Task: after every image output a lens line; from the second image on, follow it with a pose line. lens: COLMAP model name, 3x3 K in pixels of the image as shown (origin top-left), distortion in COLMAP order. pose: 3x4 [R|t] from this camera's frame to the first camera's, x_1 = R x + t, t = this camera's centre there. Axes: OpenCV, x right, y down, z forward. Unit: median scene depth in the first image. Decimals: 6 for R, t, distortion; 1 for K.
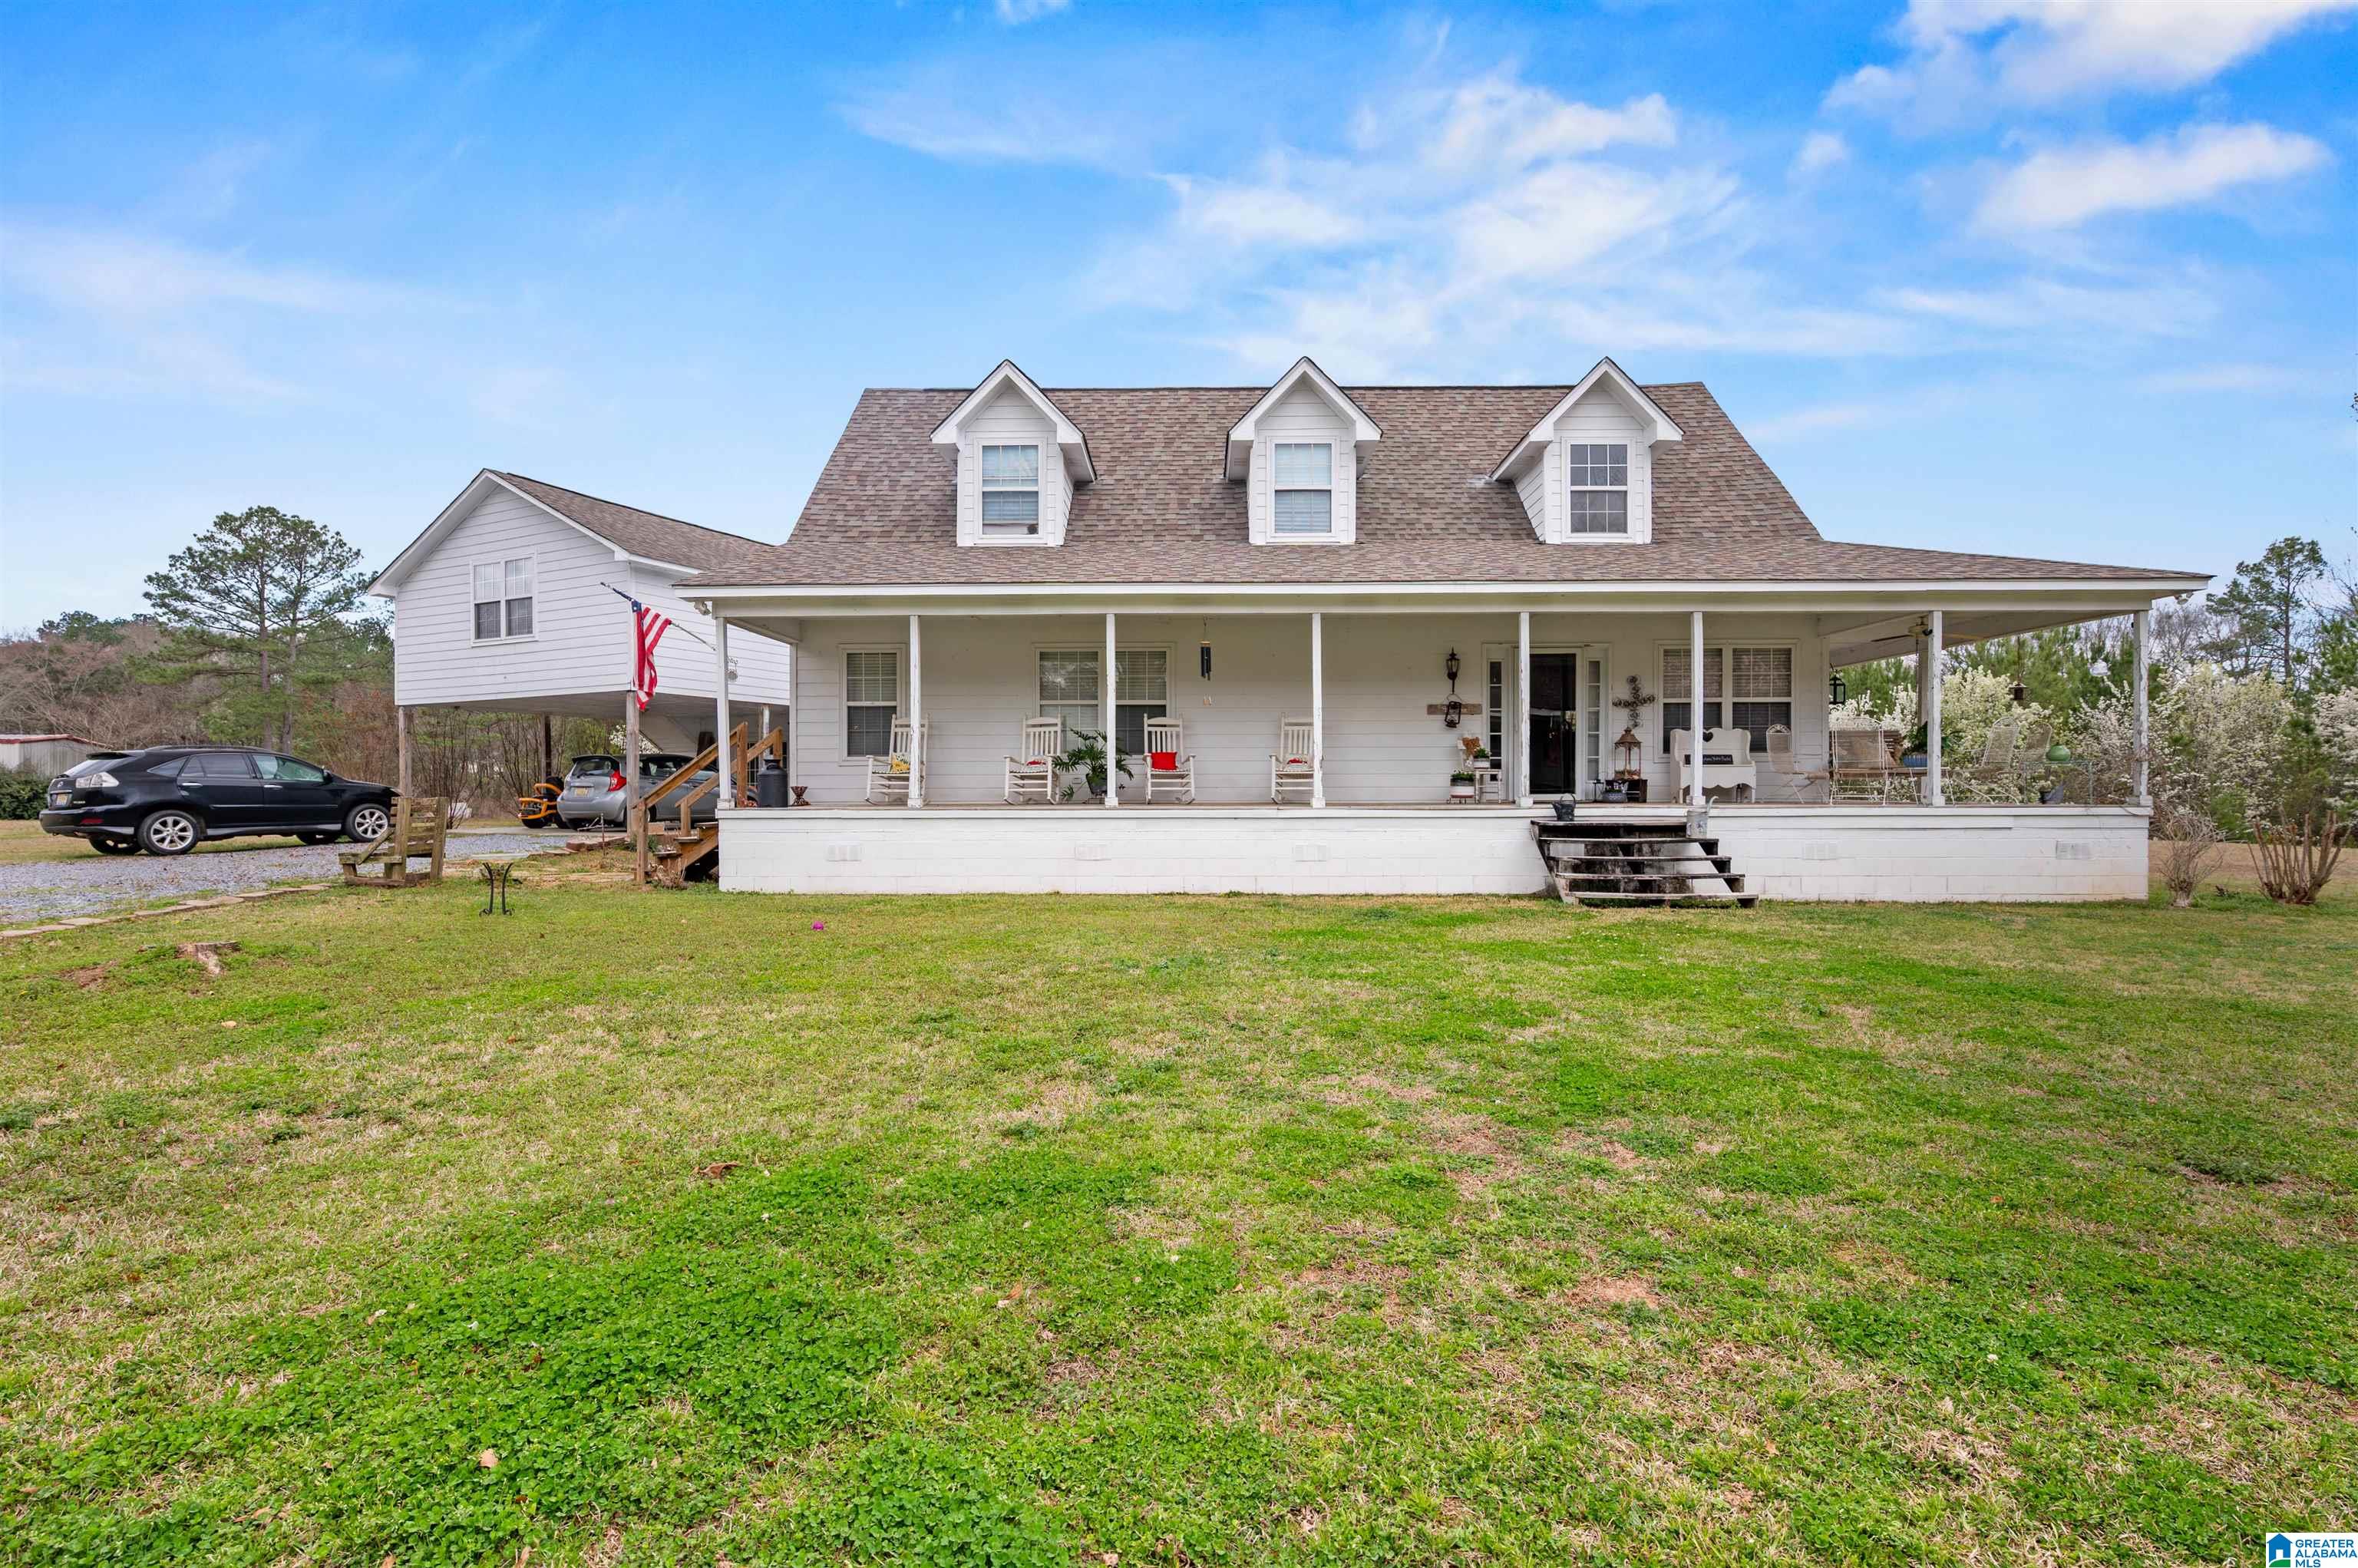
lens RADIAL K [[1026.3, 0, 1192.3], [0, 1026.3, 782.8], [0, 0, 1]] dist [-0.001428, -0.001414]
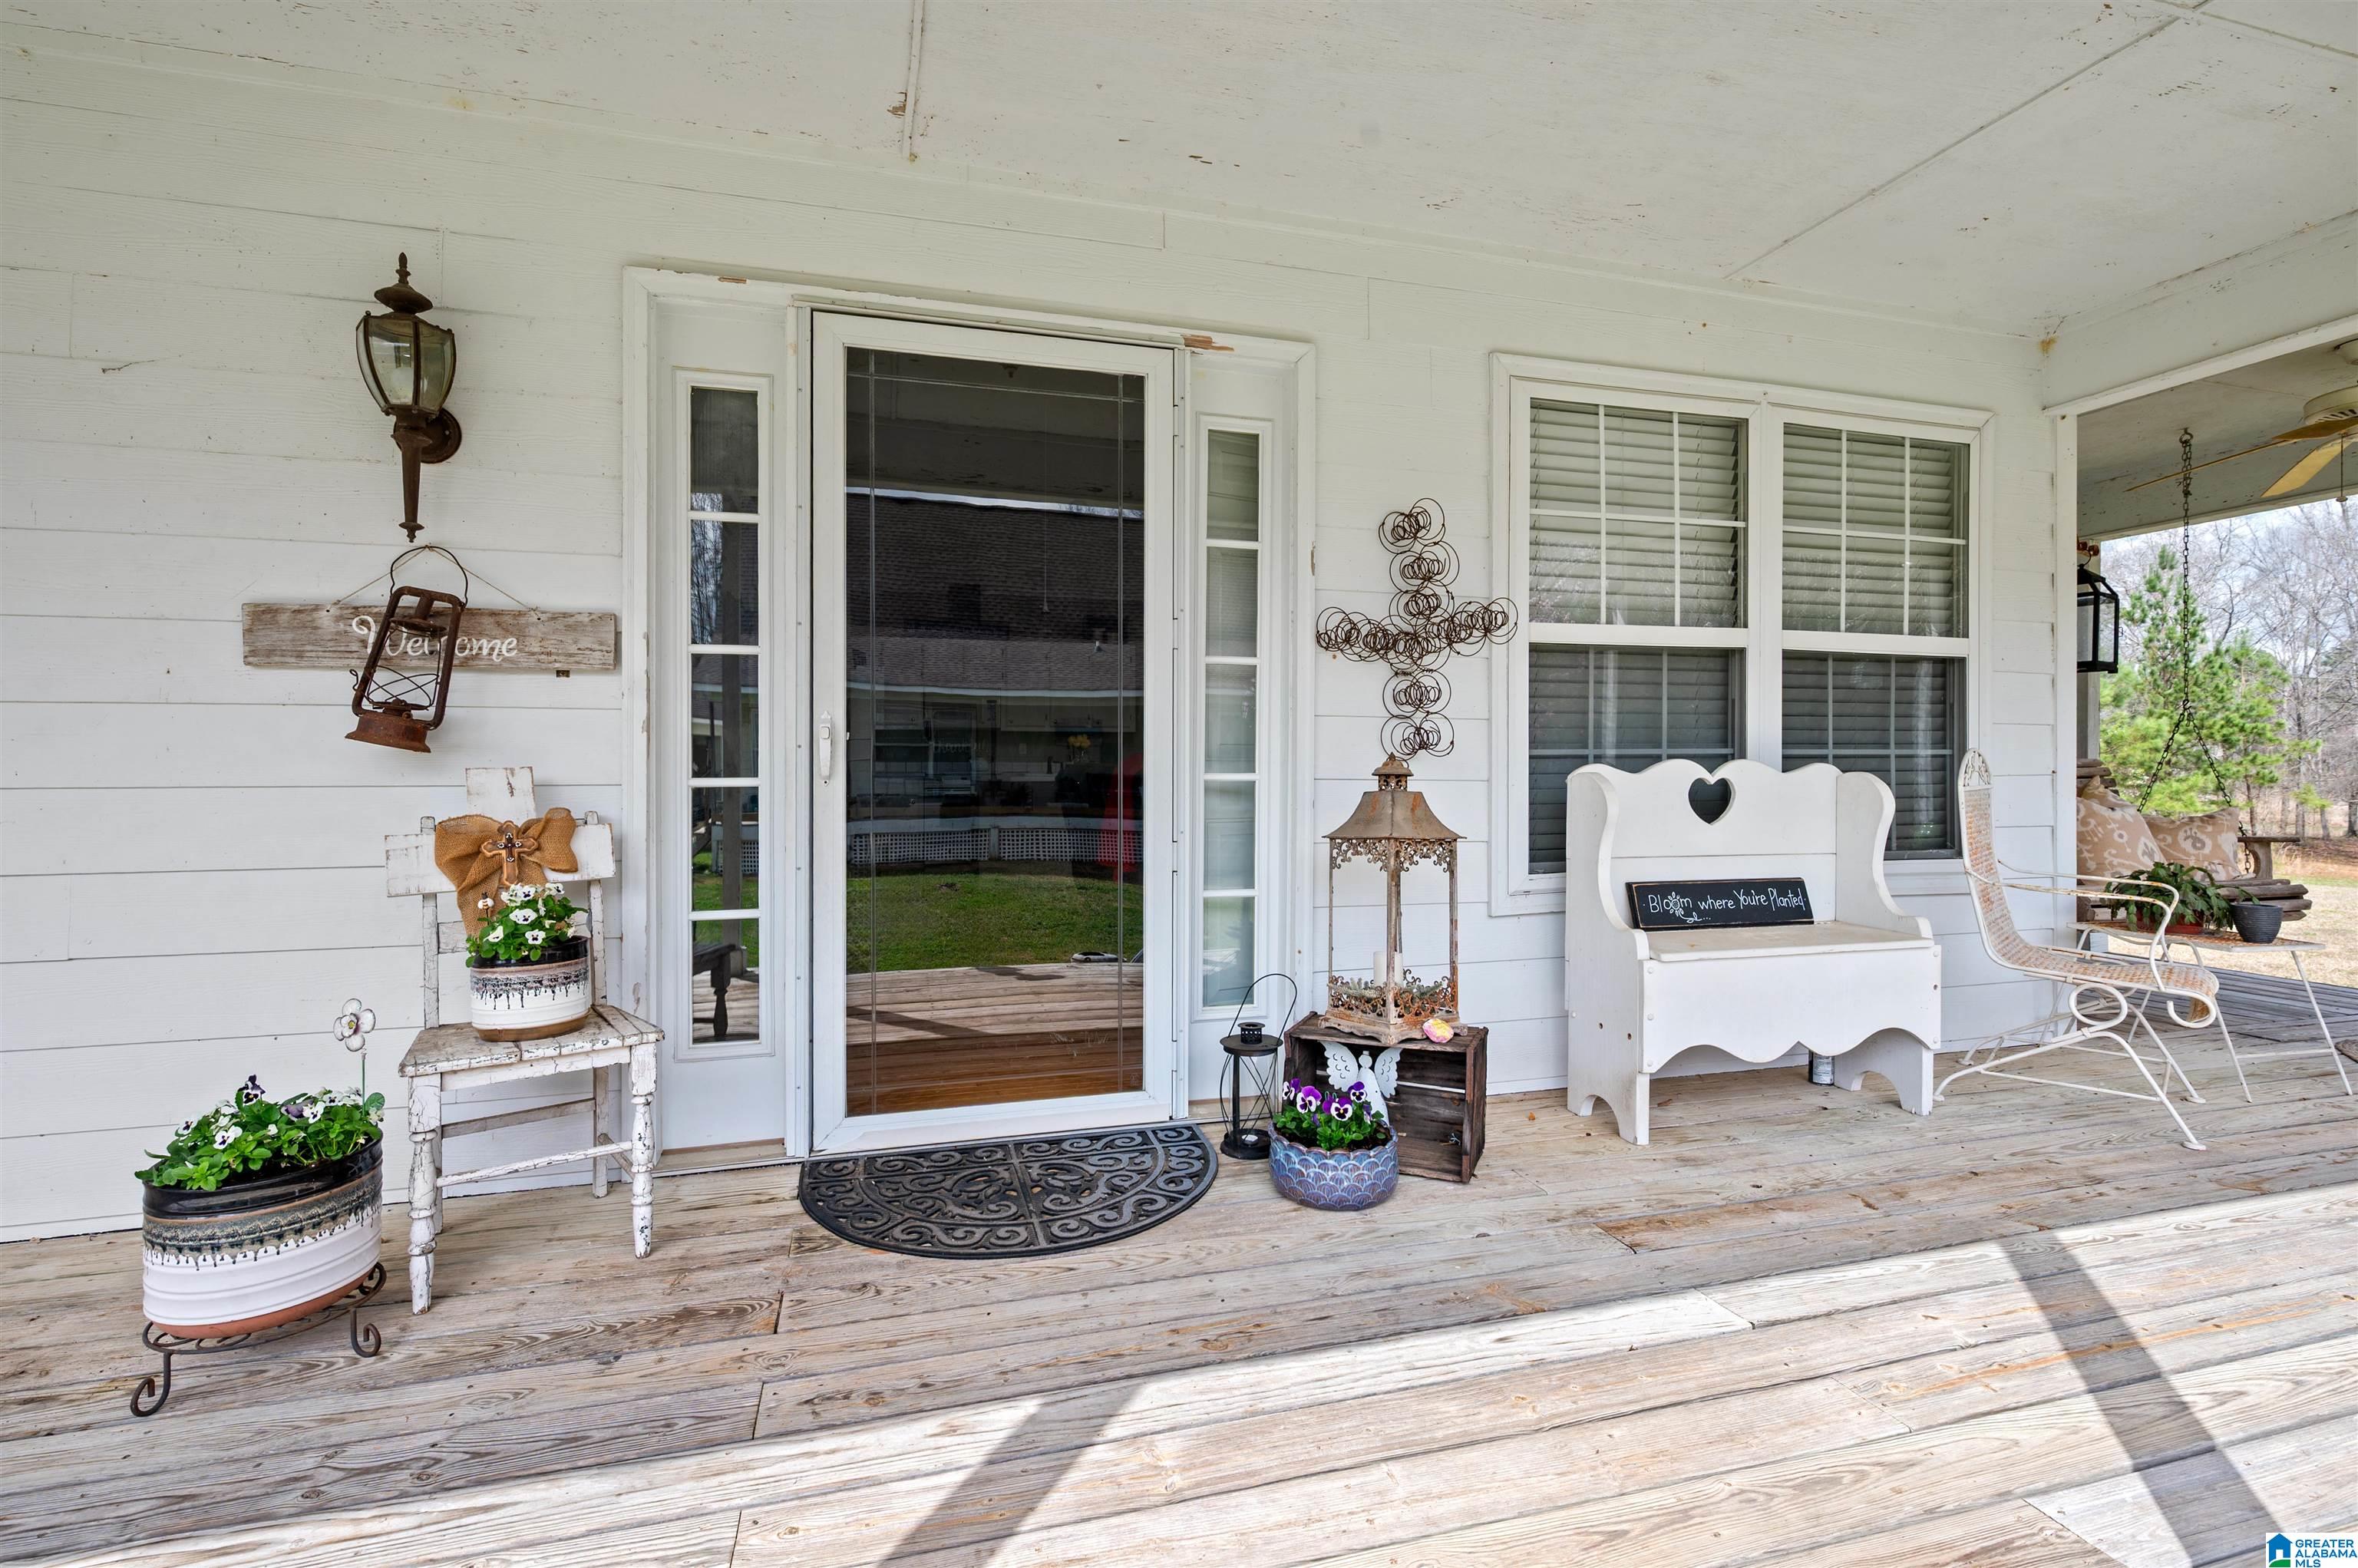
lens RADIAL K [[1026.3, 0, 1177.3], [0, 1026.3, 773.2], [0, 0, 1]] dist [-0.001428, -0.001414]
pose [[0.955899, -0.000854, 0.293694, 0.321787], [-0.001300, 0.999974, 0.007141, -0.051378], [-0.293693, -0.007208, 0.955873, 0.810099]]
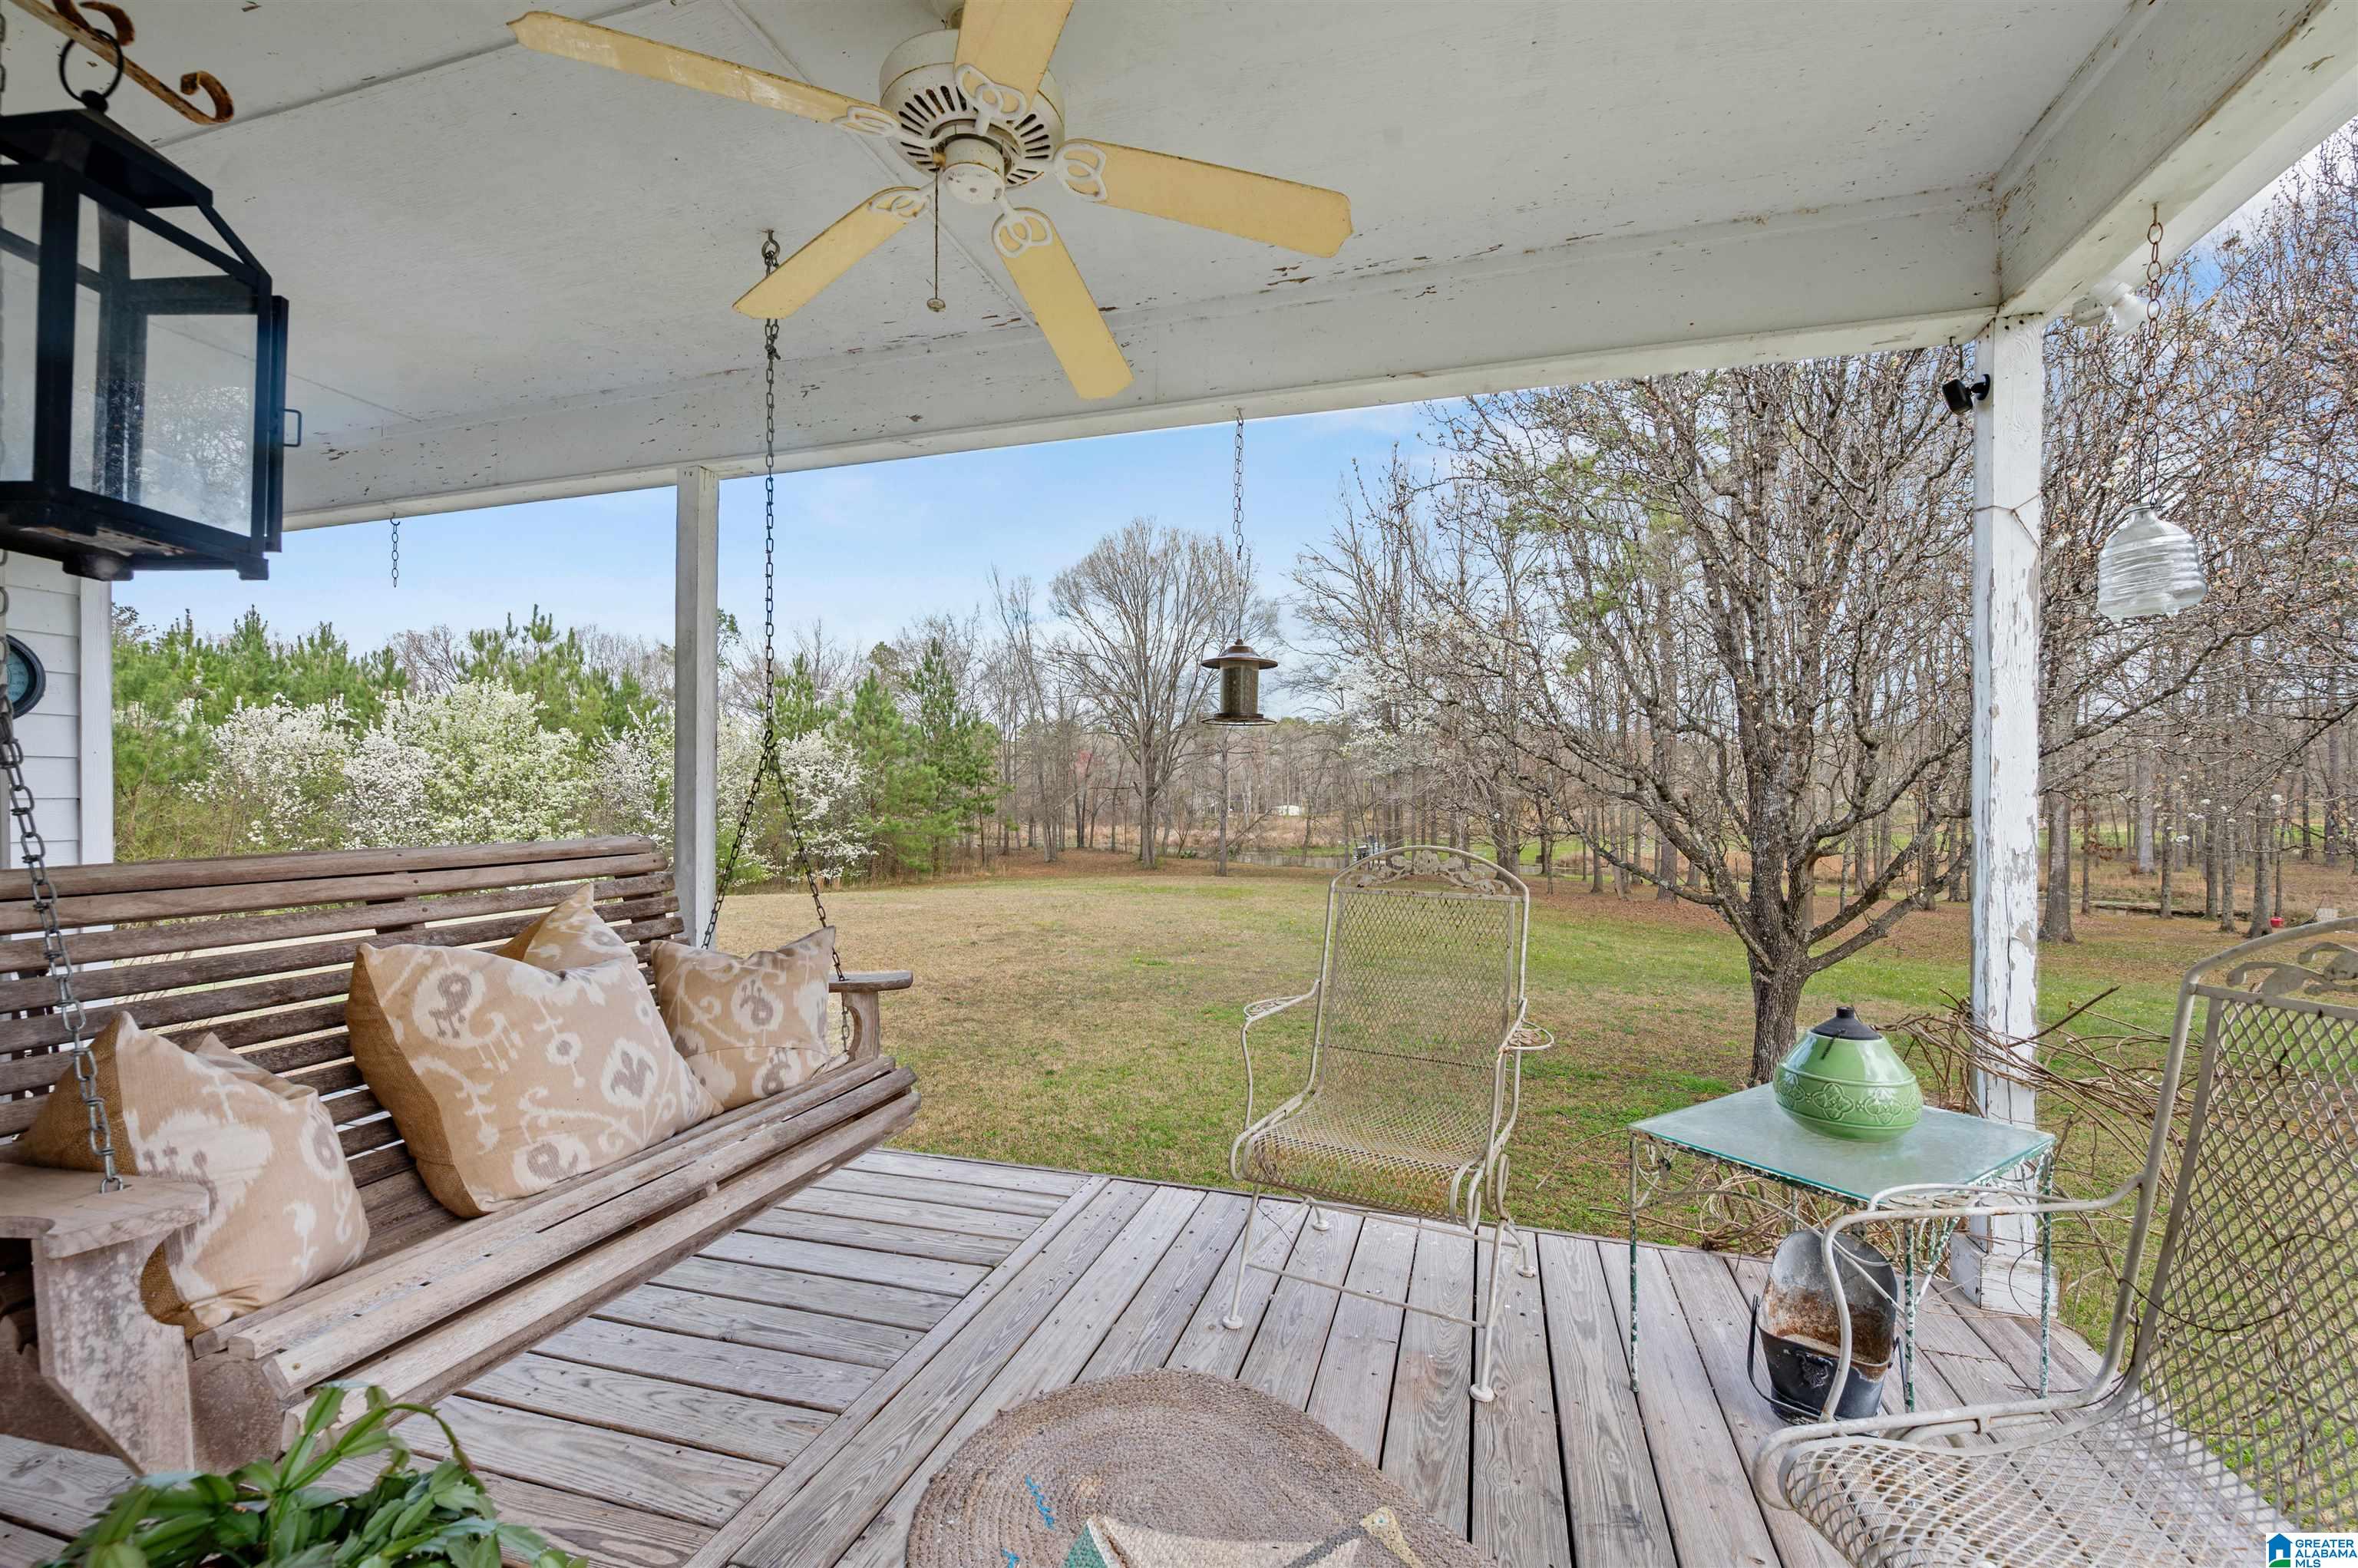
lens RADIAL K [[961.1, 0, 1195.5], [0, 961.1, 788.9], [0, 0, 1]] dist [0.004175, 0.000166]
pose [[0.246098, 0.011745, 0.969174, 0.543112], [-0.001894, 0.999930, -0.011637, -0.059231], [-0.969243, 0.001028, 0.246103, 0.899511]]
